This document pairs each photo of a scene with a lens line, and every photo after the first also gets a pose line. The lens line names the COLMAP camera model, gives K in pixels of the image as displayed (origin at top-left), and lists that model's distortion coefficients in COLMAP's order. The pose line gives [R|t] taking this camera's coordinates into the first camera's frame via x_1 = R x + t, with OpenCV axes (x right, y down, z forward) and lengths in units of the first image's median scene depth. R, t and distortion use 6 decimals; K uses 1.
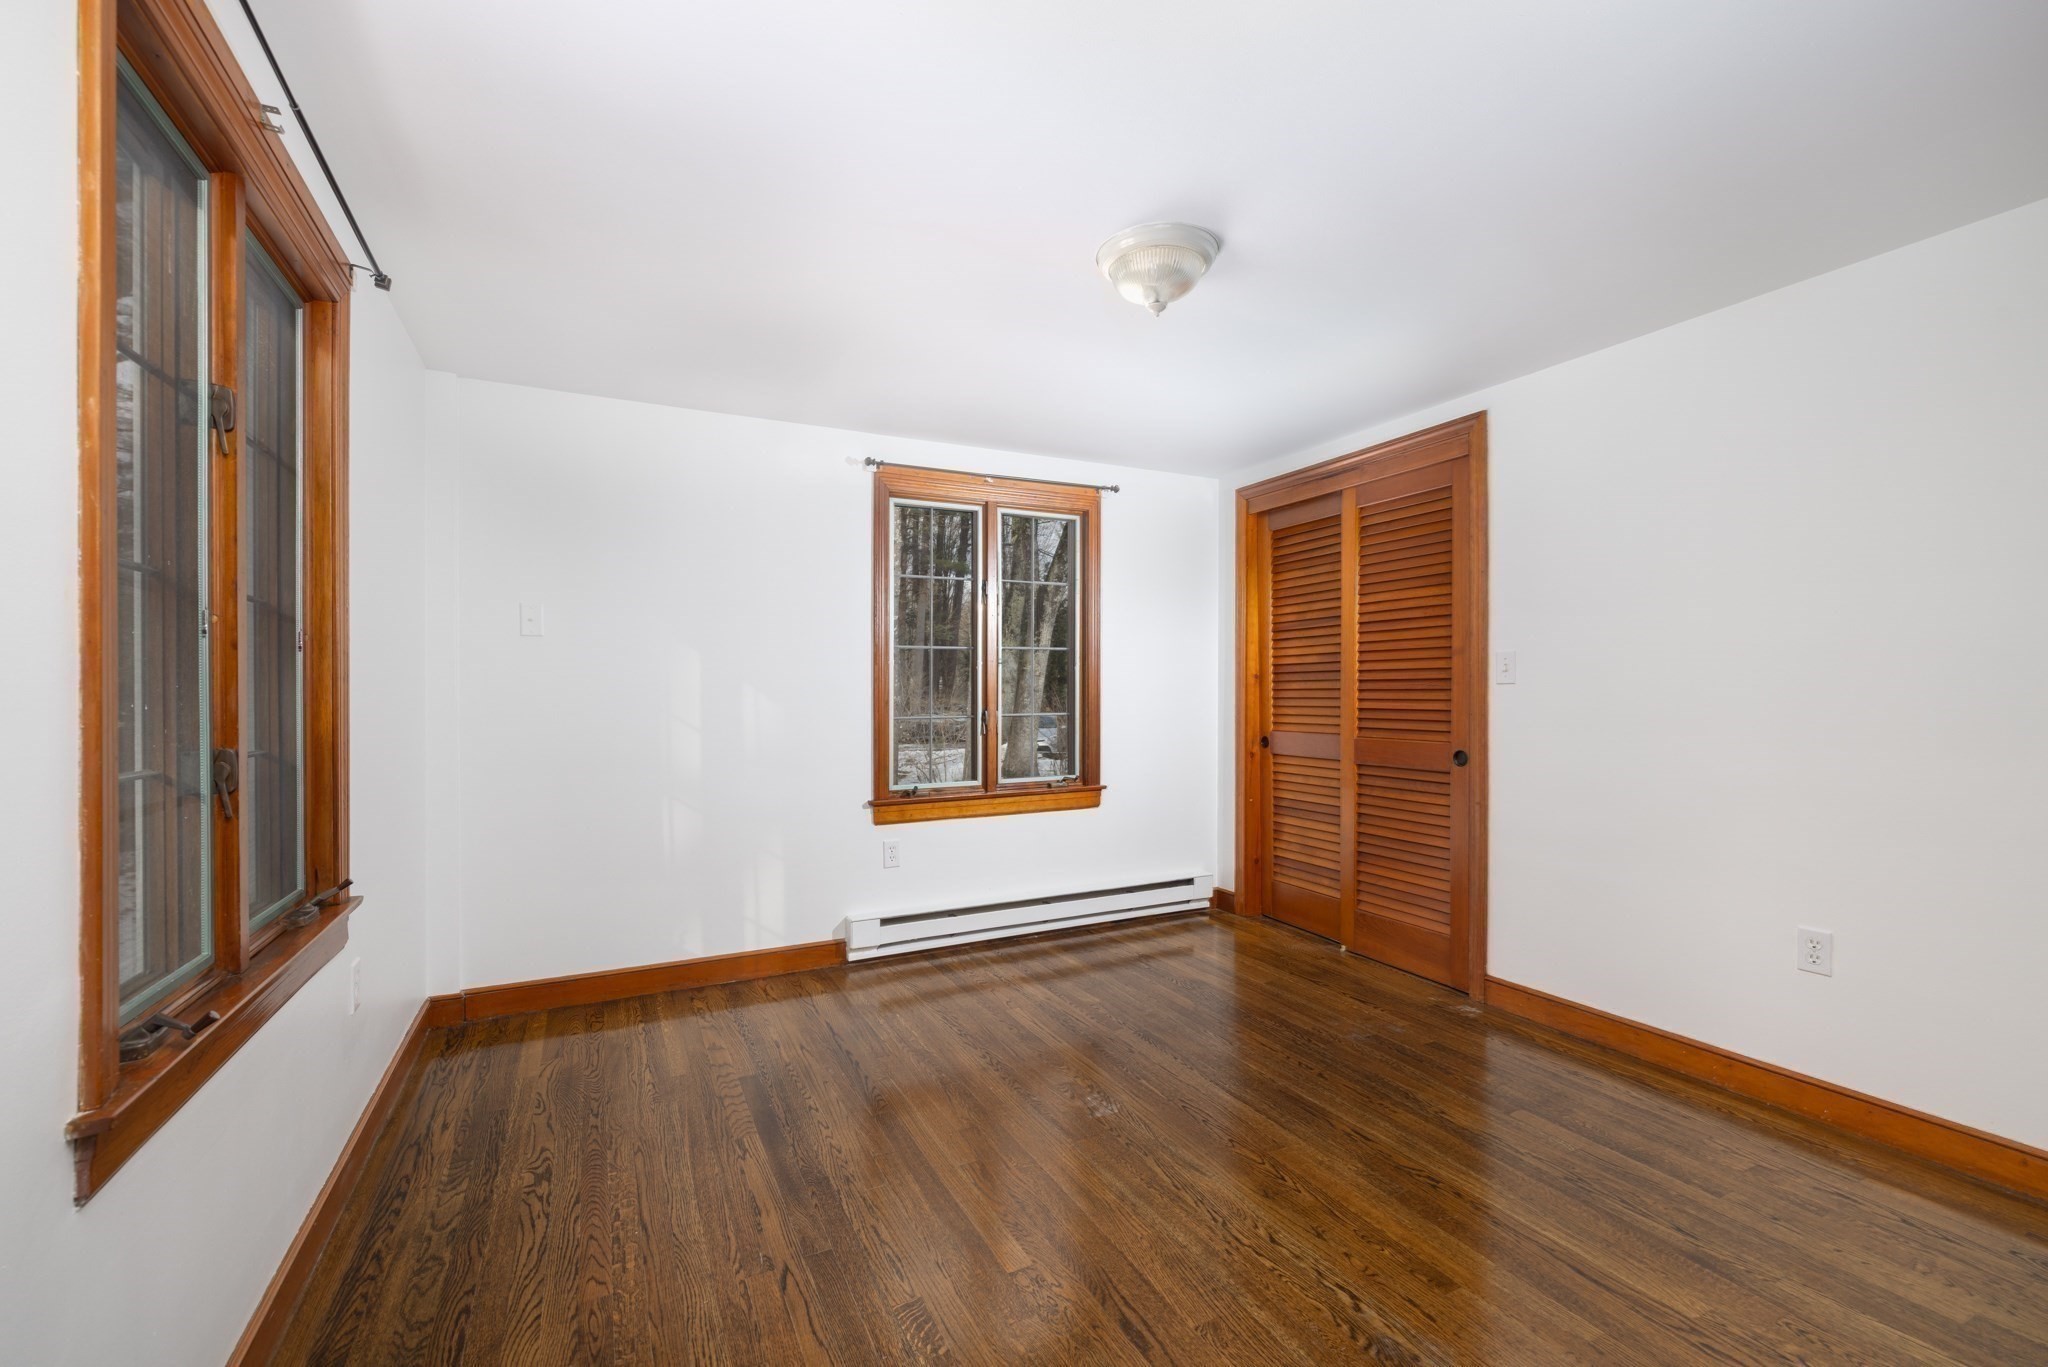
lens RADIAL K [[870.2, 0, 1024.0], [0, 870.2, 683.5], [0, 0, 1]] dist [-0.002804, -0.000292]
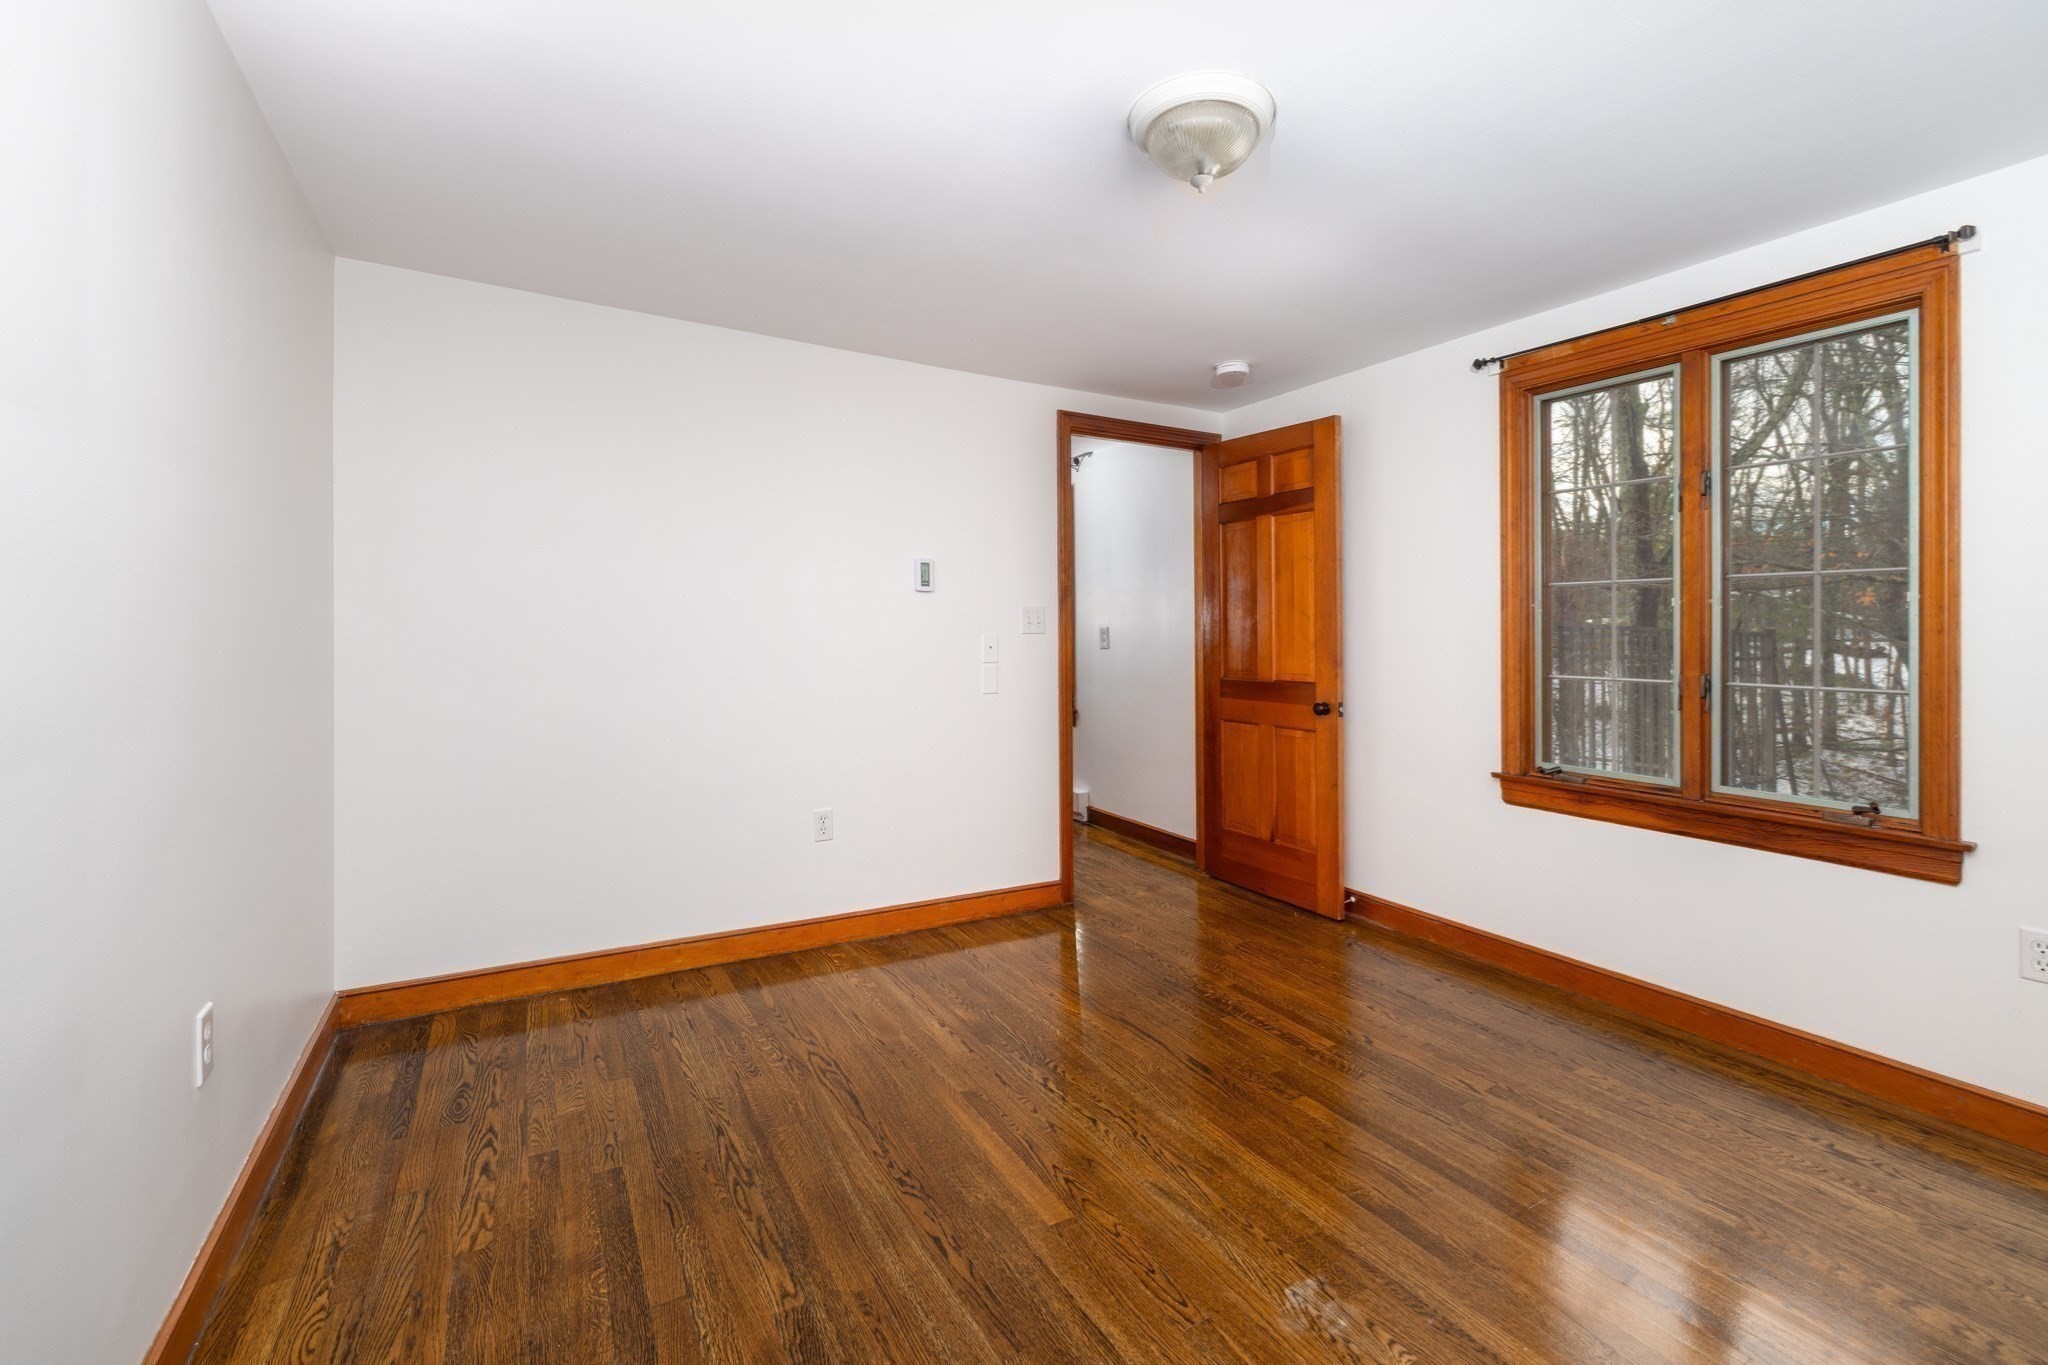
lens RADIAL K [[870.2, 0, 1024.0], [0, 870.2, 682.5], [0, 0, 1]] dist [-0.002804, -0.000292]
pose [[-0.998518, -0.000498, -0.054424, 0.405087], [-0.003028, 0.998918, 0.046414, 0.010631], [0.054342, 0.046510, -0.997439, 1.938786]]
